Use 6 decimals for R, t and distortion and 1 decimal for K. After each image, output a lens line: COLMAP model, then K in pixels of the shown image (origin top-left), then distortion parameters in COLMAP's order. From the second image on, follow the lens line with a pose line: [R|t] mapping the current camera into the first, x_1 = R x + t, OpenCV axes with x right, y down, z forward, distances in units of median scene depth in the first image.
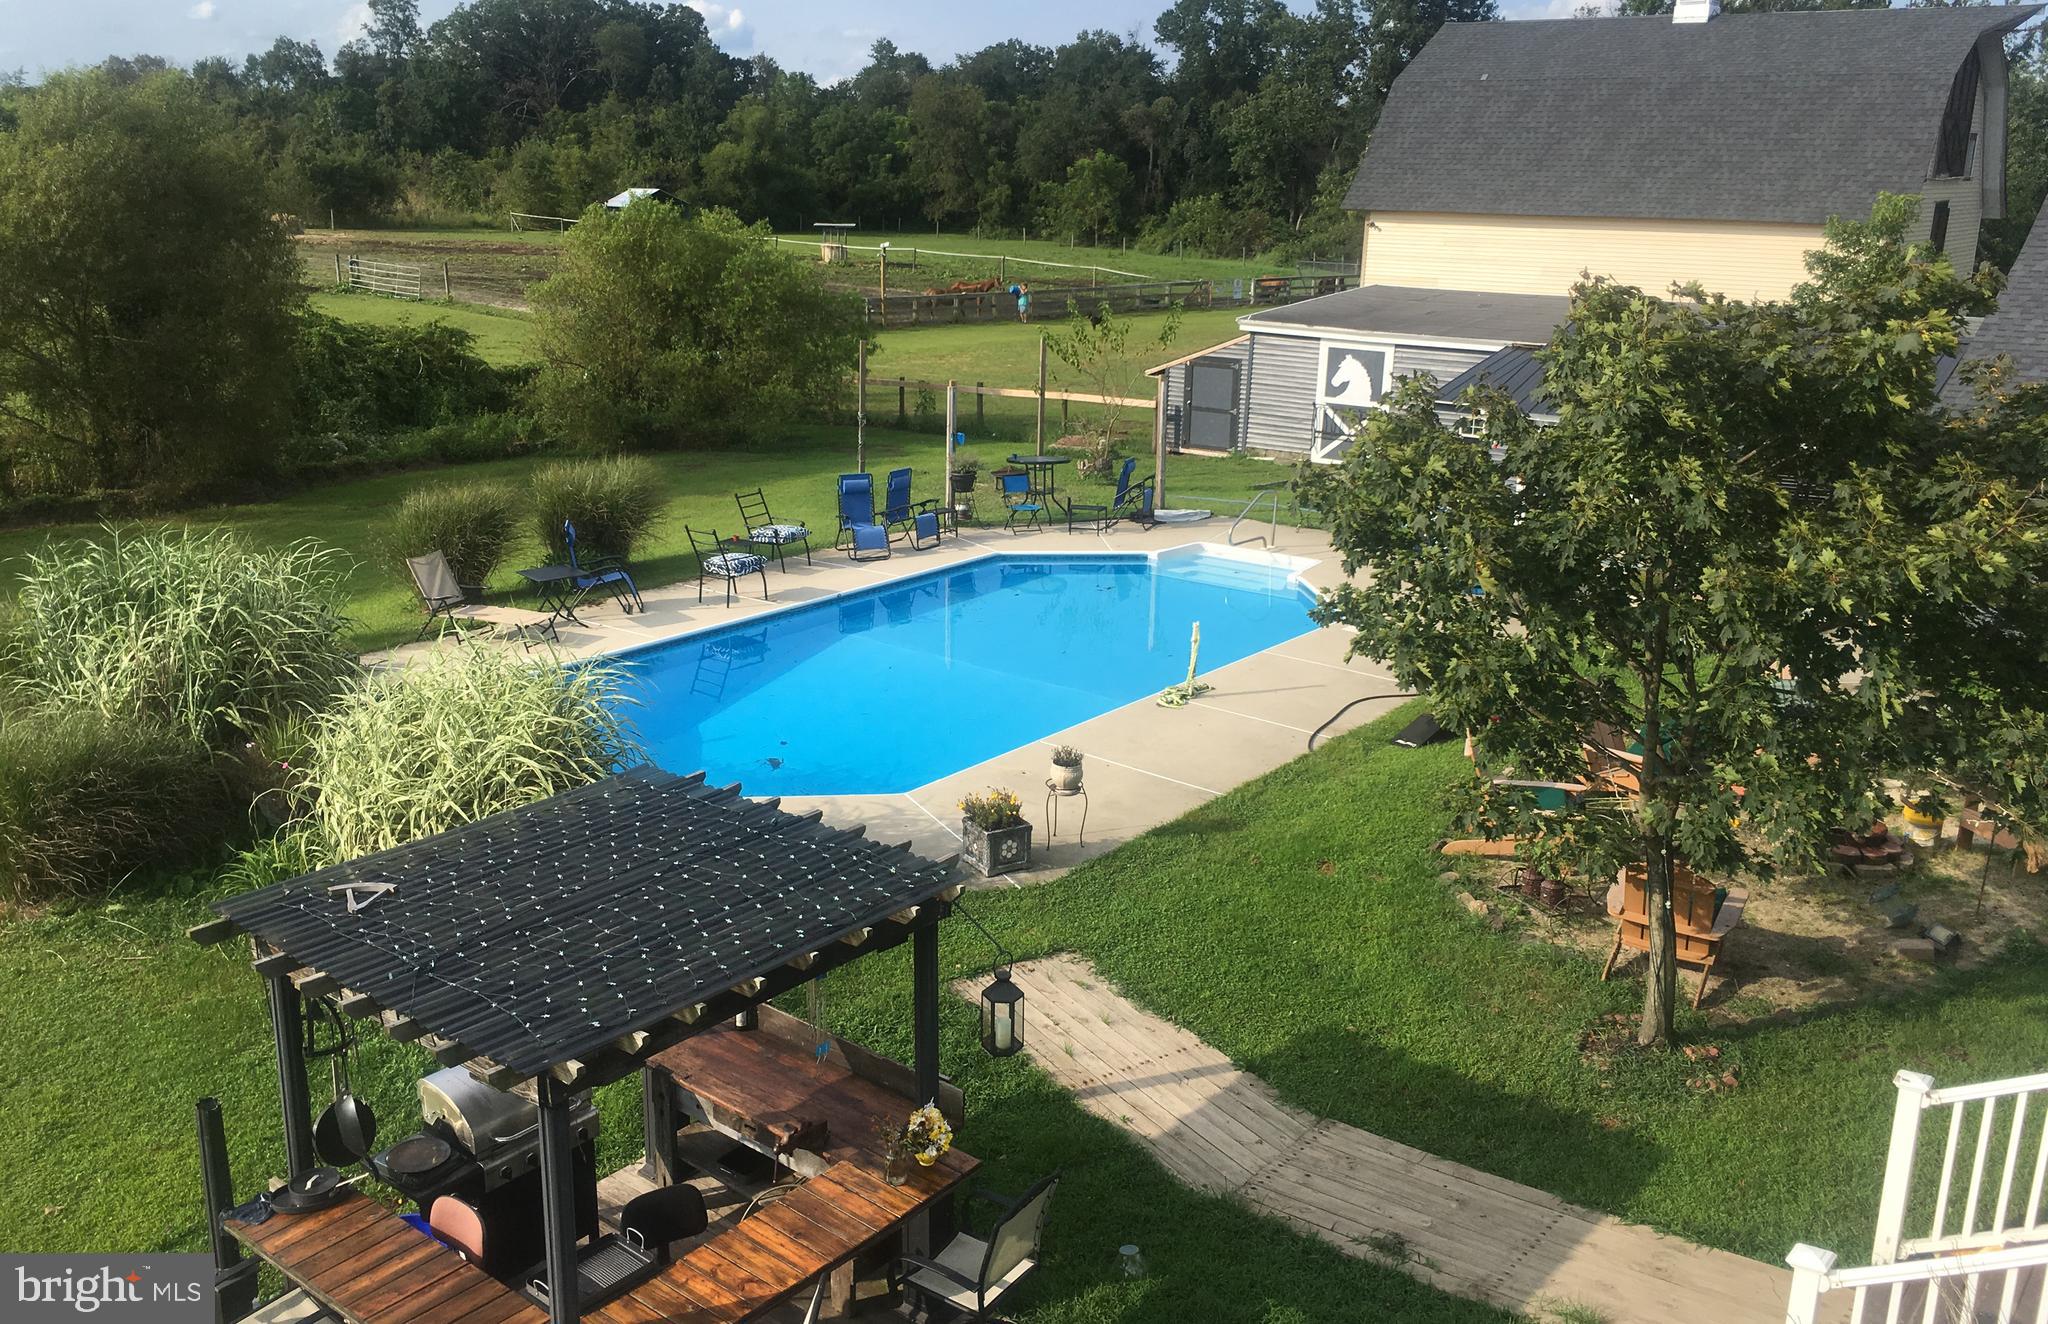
lens RADIAL K [[1788.8, 0, 1024.0], [0, 1788.8, 662.0], [0, 0, 1]] dist [0.006292, -0.006800]
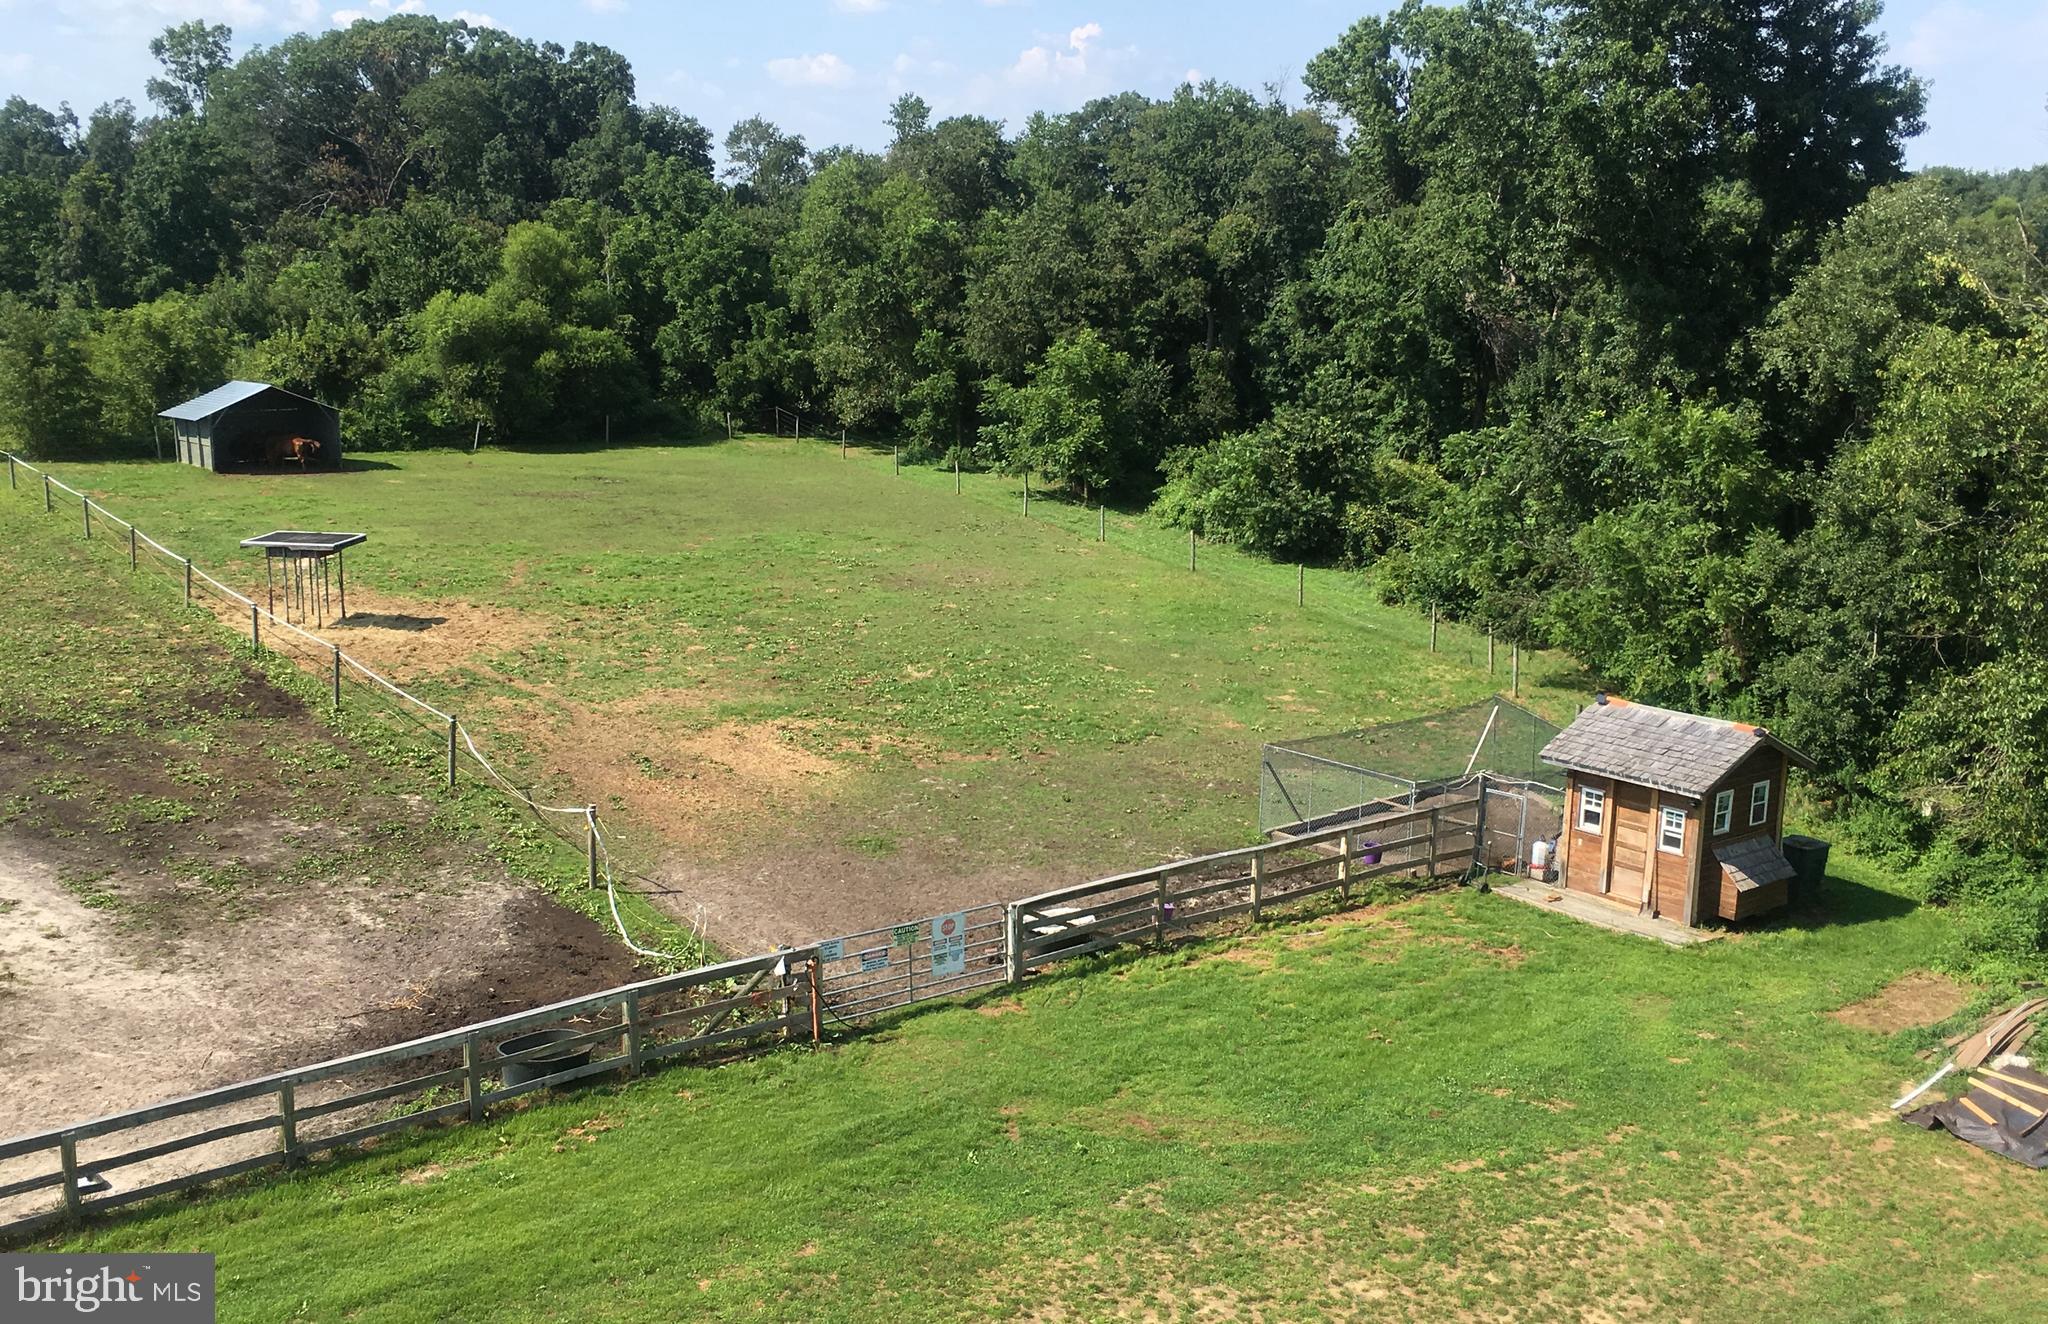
lens RADIAL K [[1788.8, 0, 1024.0], [0, 1788.8, 662.0], [0, 0, 1]] dist [0.006292, -0.006800]
pose [[0.979470, 0.059393, -0.192642, 0.601237], [-0.061129, 0.998125, -0.003078, -0.844324], [0.192098, 0.014791, 0.981264, 2.209353]]
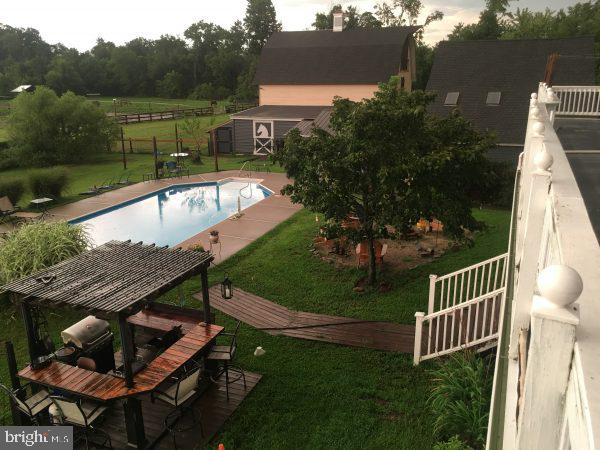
lens RADIAL K [[508.3, 0, 300.0], [0, 508.3, 225.0], [0, 0, 1]] dist [0.027770, -0.010985]
pose [[0.960992, -0.104948, 0.255890, -0.017332], [0.100270, 0.994468, 0.031298, 0.005134], [-0.257759, -0.004419, 0.966199, -0.017145]]
